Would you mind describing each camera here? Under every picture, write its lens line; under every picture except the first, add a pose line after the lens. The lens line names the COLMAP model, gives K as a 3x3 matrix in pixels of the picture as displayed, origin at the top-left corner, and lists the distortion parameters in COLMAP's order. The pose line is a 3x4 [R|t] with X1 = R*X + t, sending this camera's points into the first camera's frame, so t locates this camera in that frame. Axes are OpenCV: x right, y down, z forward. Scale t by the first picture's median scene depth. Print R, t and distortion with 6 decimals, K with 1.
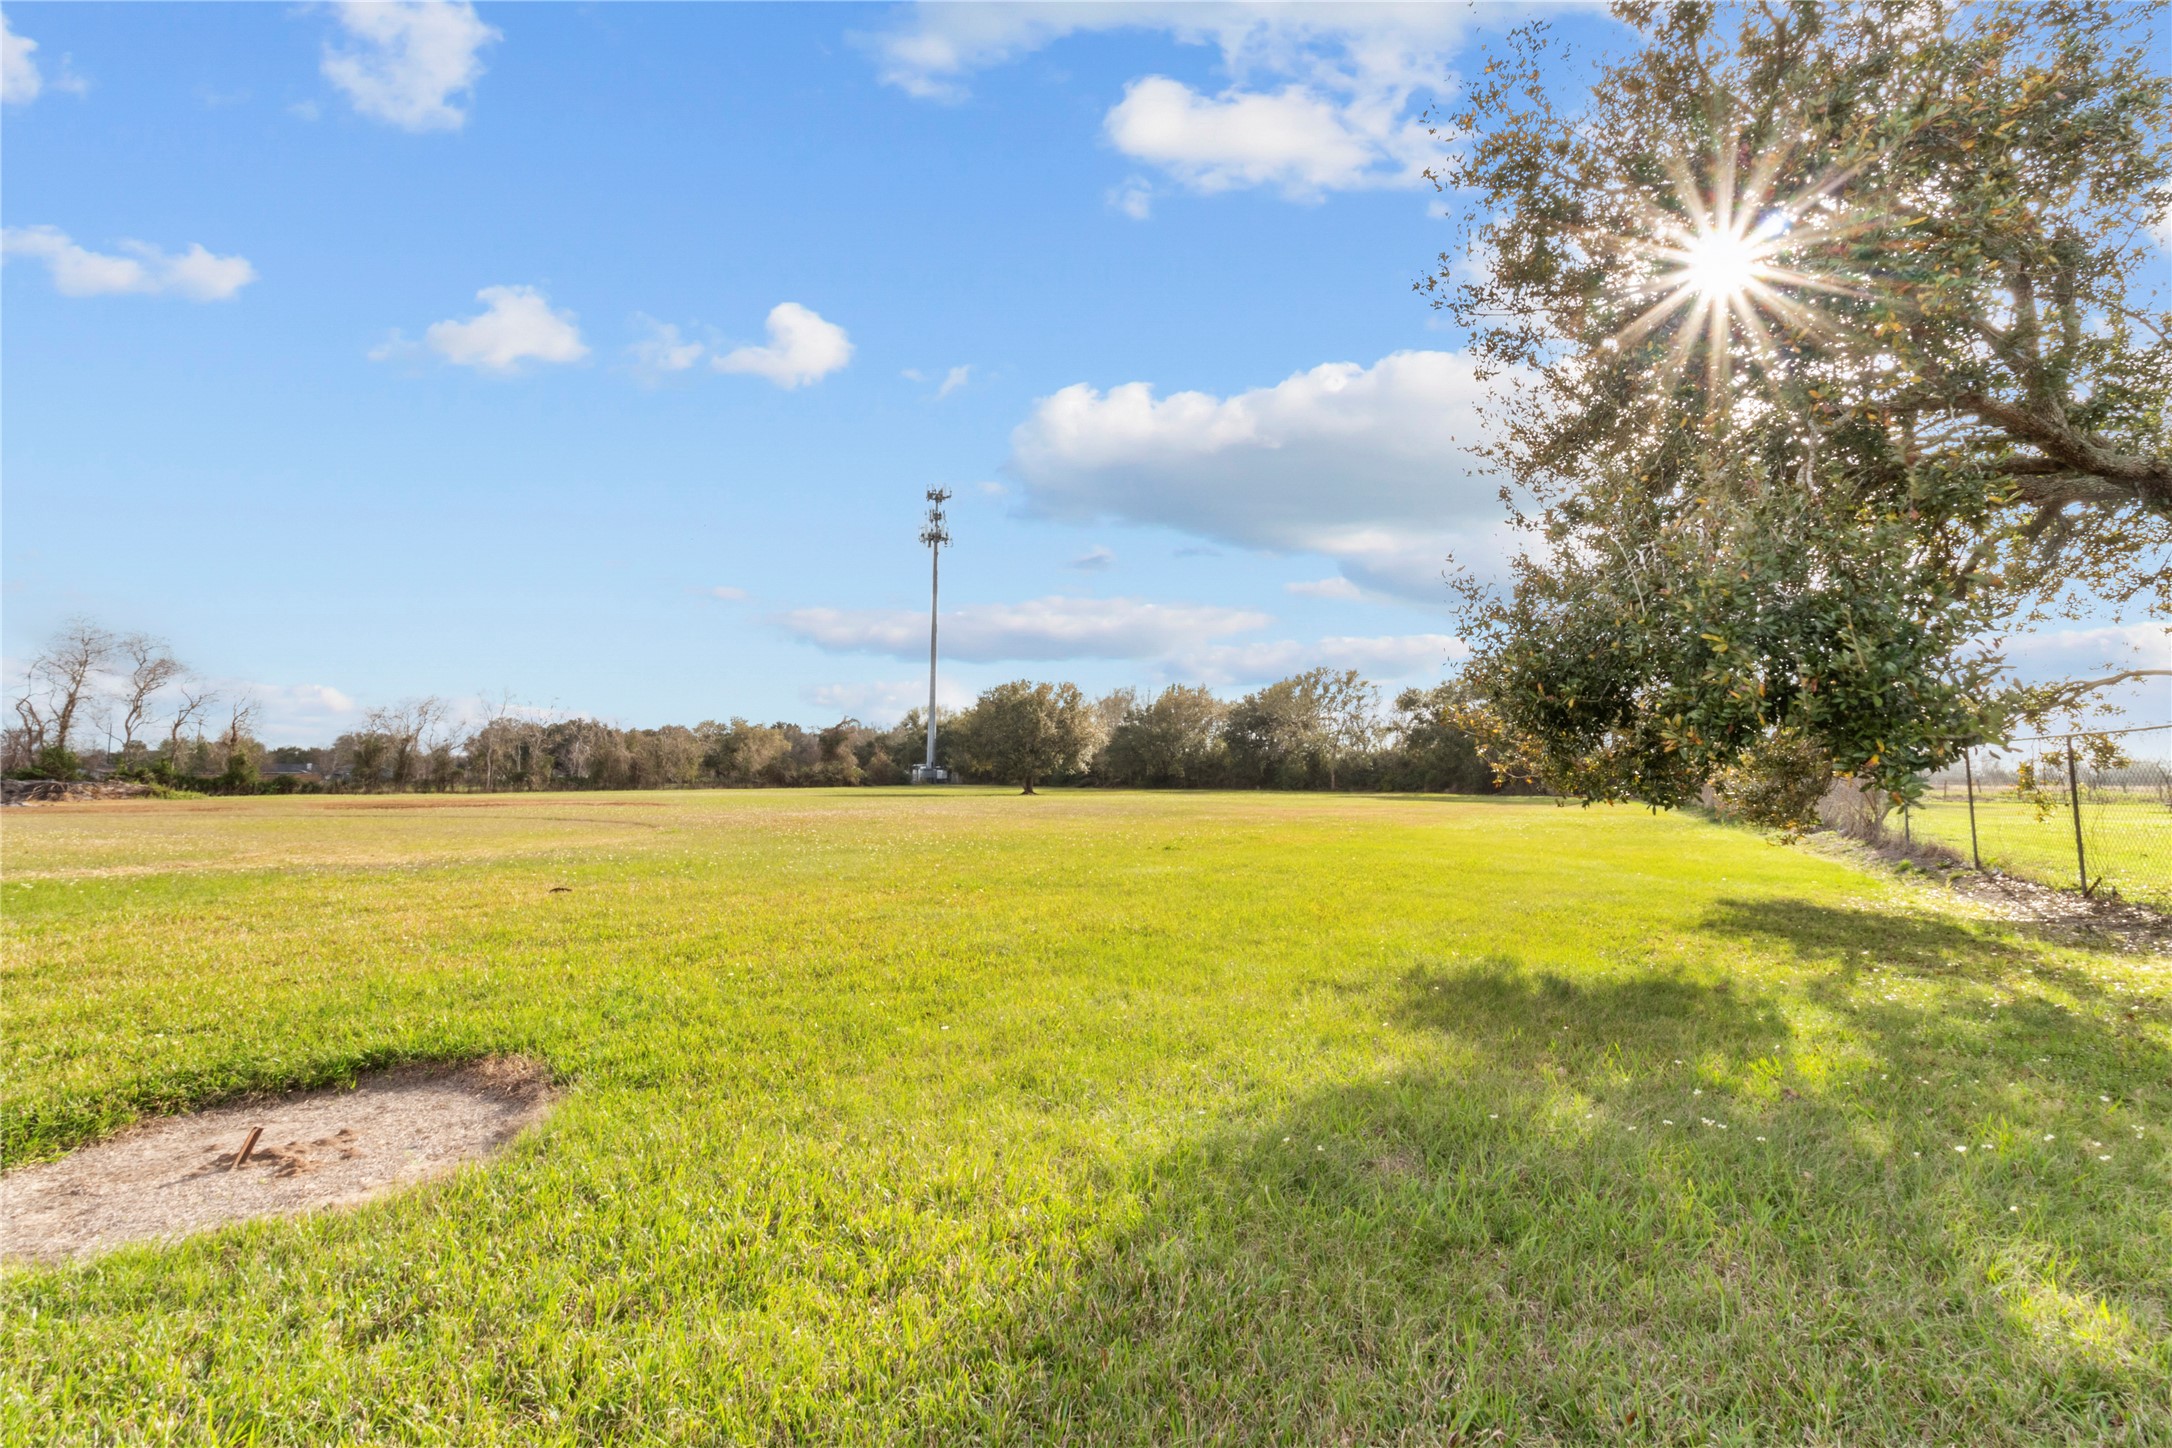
lens RADIAL K [[1006.3, 0, 1085.2], [0, 1006.3, 725.7], [0, 0, 1]] dist [0.000174, 0.000284]
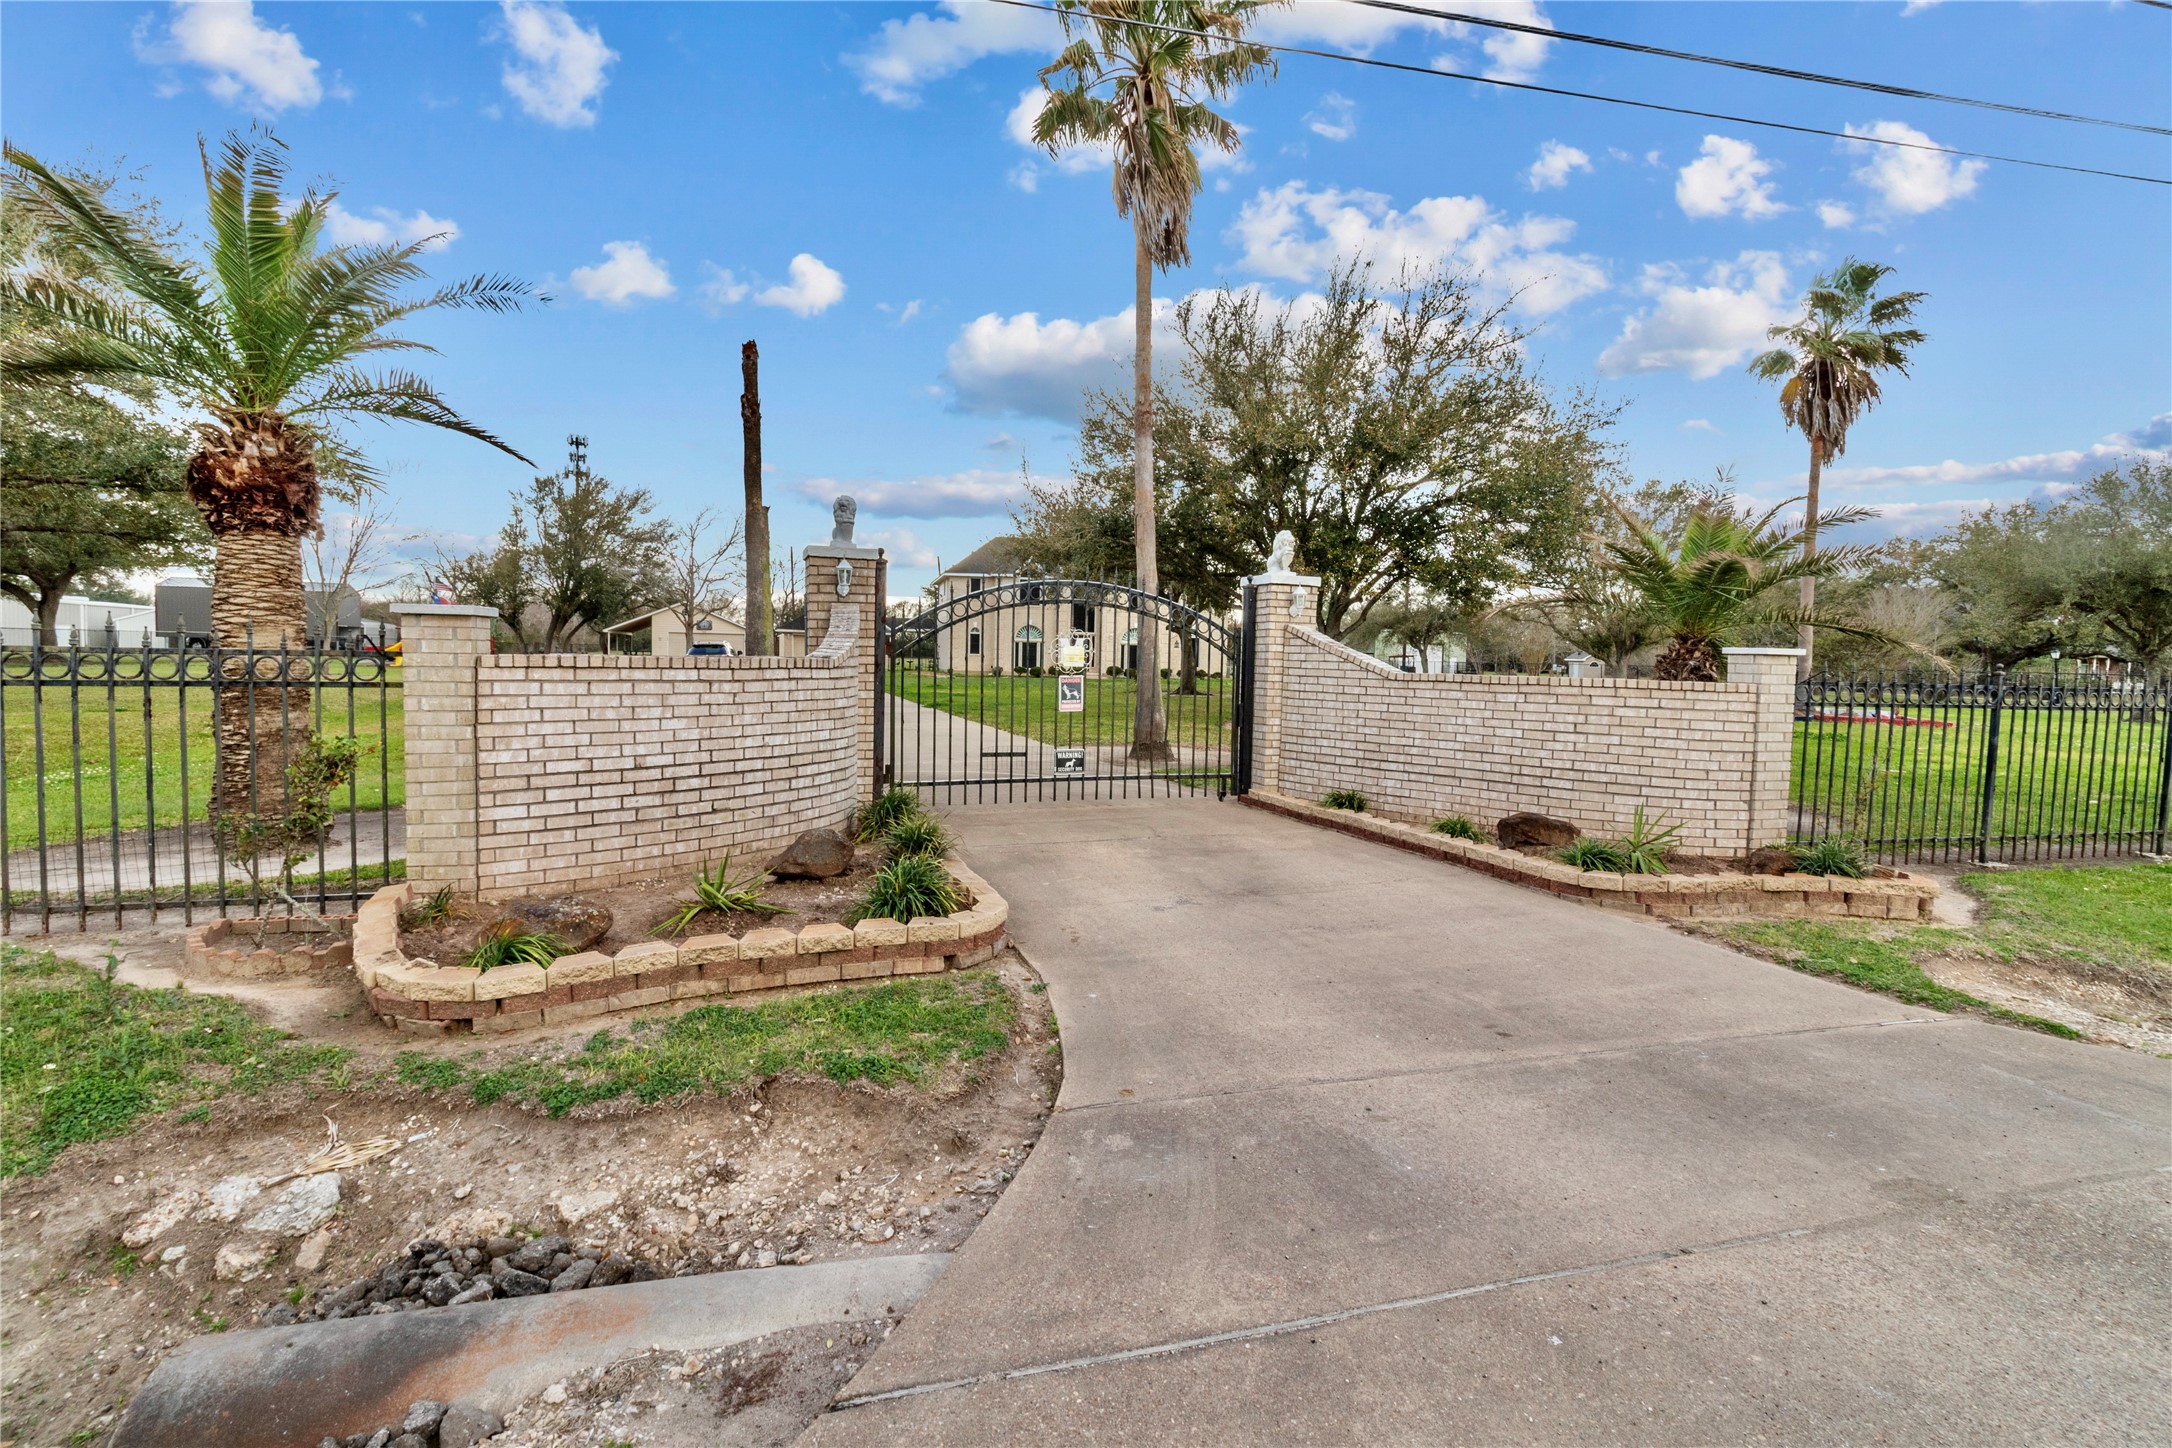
lens RADIAL K [[1006.3, 0, 1088.0], [0, 1006.3, 719.9], [0, 0, 1]] dist [0.000174, 0.000284]
pose [[0.988828, 0.053490, -0.139131, 0.309062], [-0.044539, 0.996780, 0.066673, 0.106610], [0.142249, -0.059732, 0.988027, -0.341567]]
